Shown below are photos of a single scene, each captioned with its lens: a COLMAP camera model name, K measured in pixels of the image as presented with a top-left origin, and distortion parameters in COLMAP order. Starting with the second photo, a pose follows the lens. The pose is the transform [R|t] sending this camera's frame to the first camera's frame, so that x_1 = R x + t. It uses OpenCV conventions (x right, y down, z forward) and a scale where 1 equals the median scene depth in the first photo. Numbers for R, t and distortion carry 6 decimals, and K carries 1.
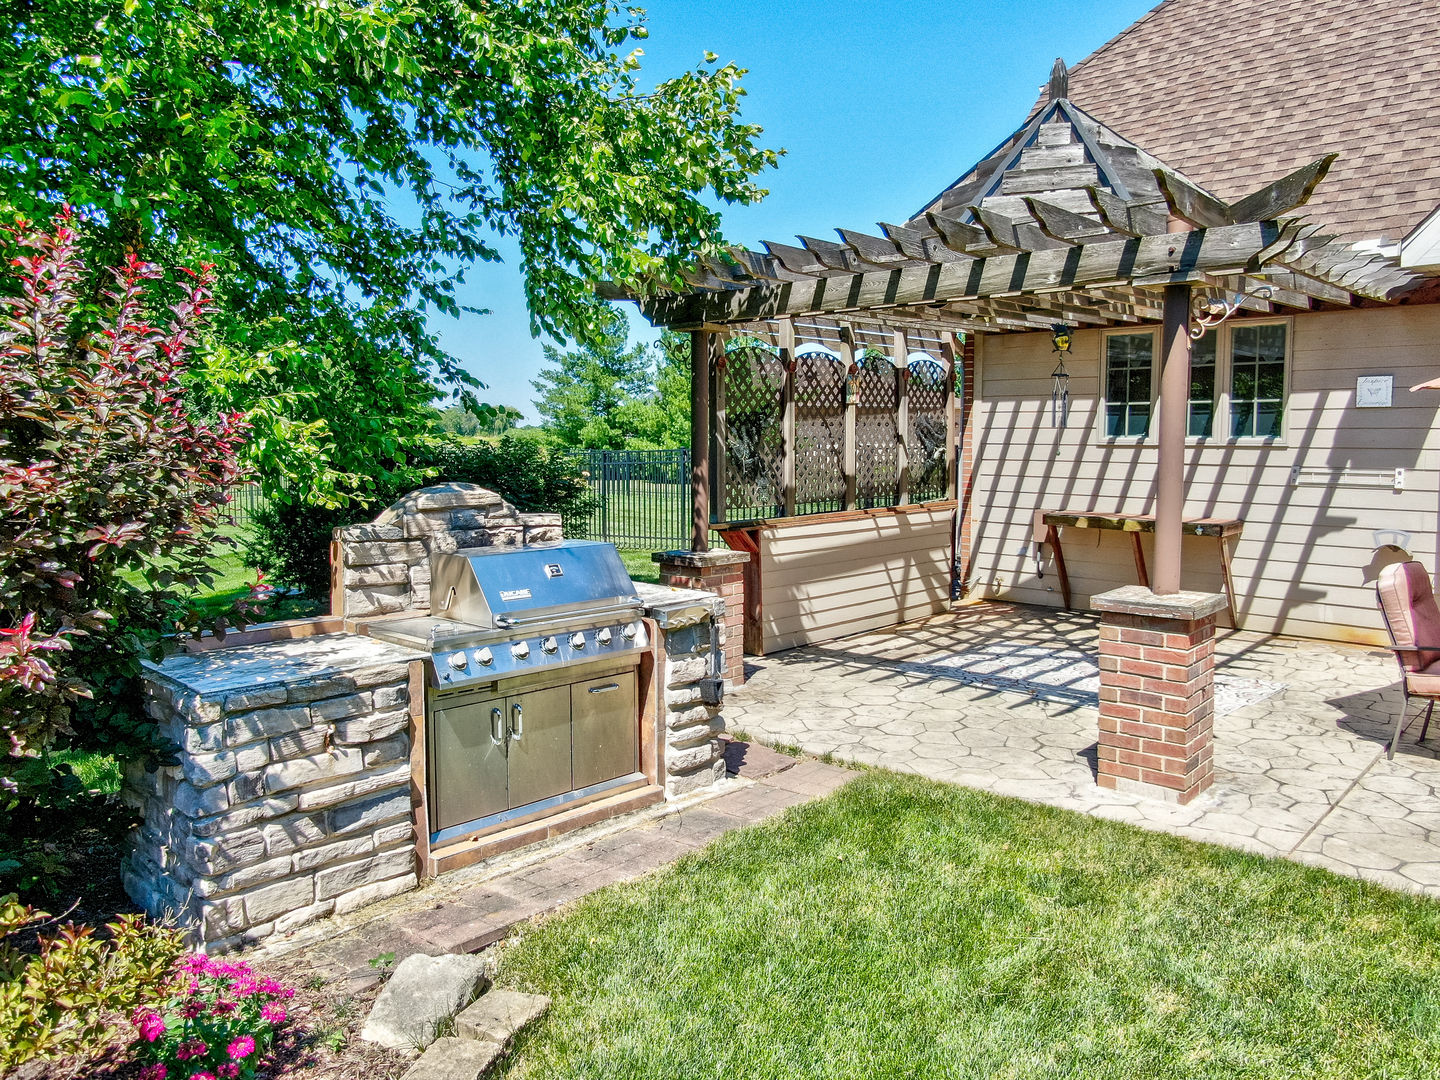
lens RADIAL K [[1044.5, 0, 718.8], [0, 1044.5, 513.2], [0, 0, 1]] dist [0.002355, -0.002837]
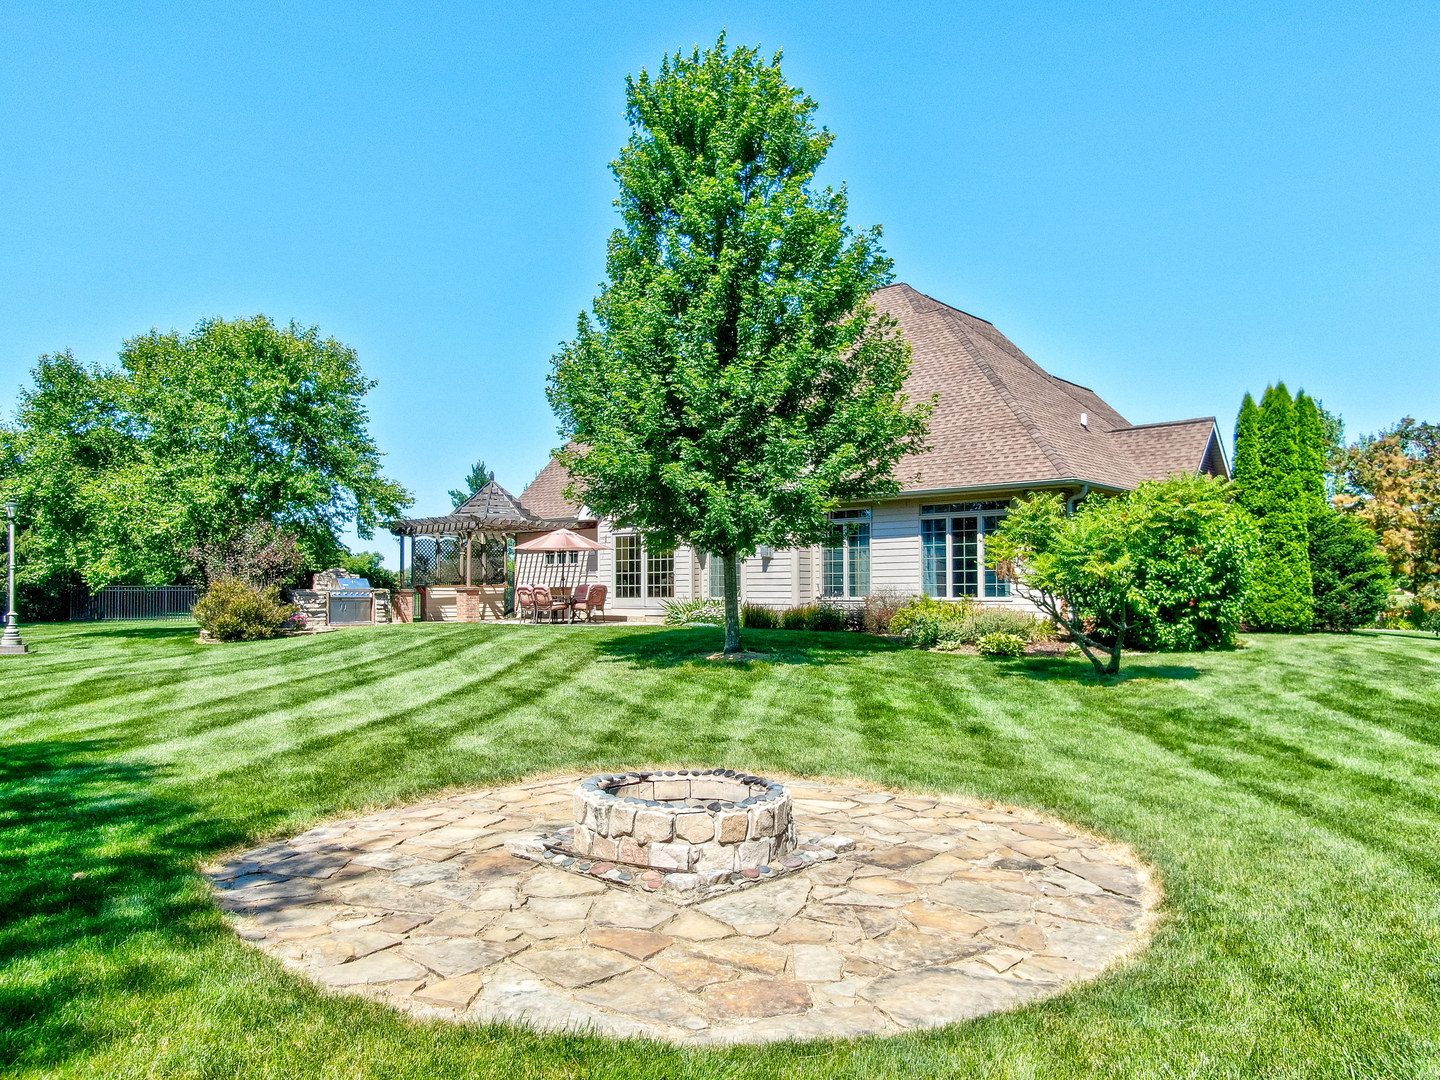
lens RADIAL K [[1044.5, 0, 722.7], [0, 1044.5, 539.5], [0, 0, 1]] dist [0.002355, -0.002837]
pose [[0.998571, 0.000449, 0.053431, 0.794322], [0.006405, 0.991749, -0.128038, 0.291762], [-0.053047, 0.128197, 0.990329, -2.450923]]
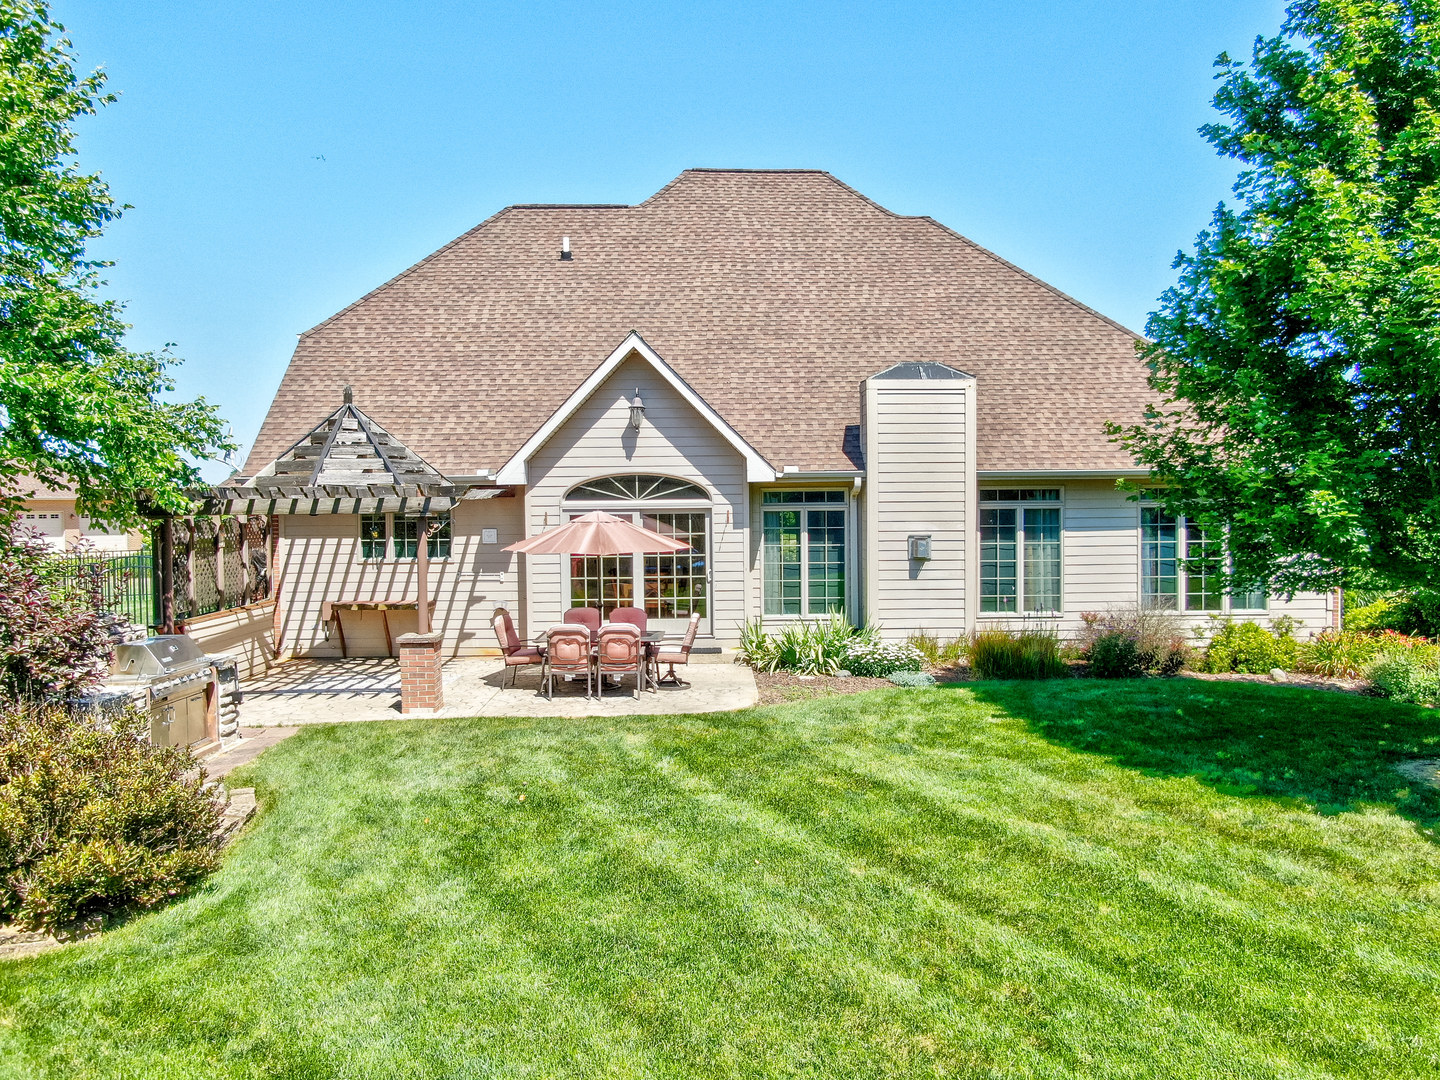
lens RADIAL K [[1044.5, 0, 715.8], [0, 1044.5, 538.5], [0, 0, 1]] dist [0.002355, -0.002837]
pose [[0.720629, -0.028673, 0.692727, -0.460708], [0.062005, 0.997806, -0.023201, -0.029871], [-0.690542, 0.059672, 0.720826, -0.761128]]
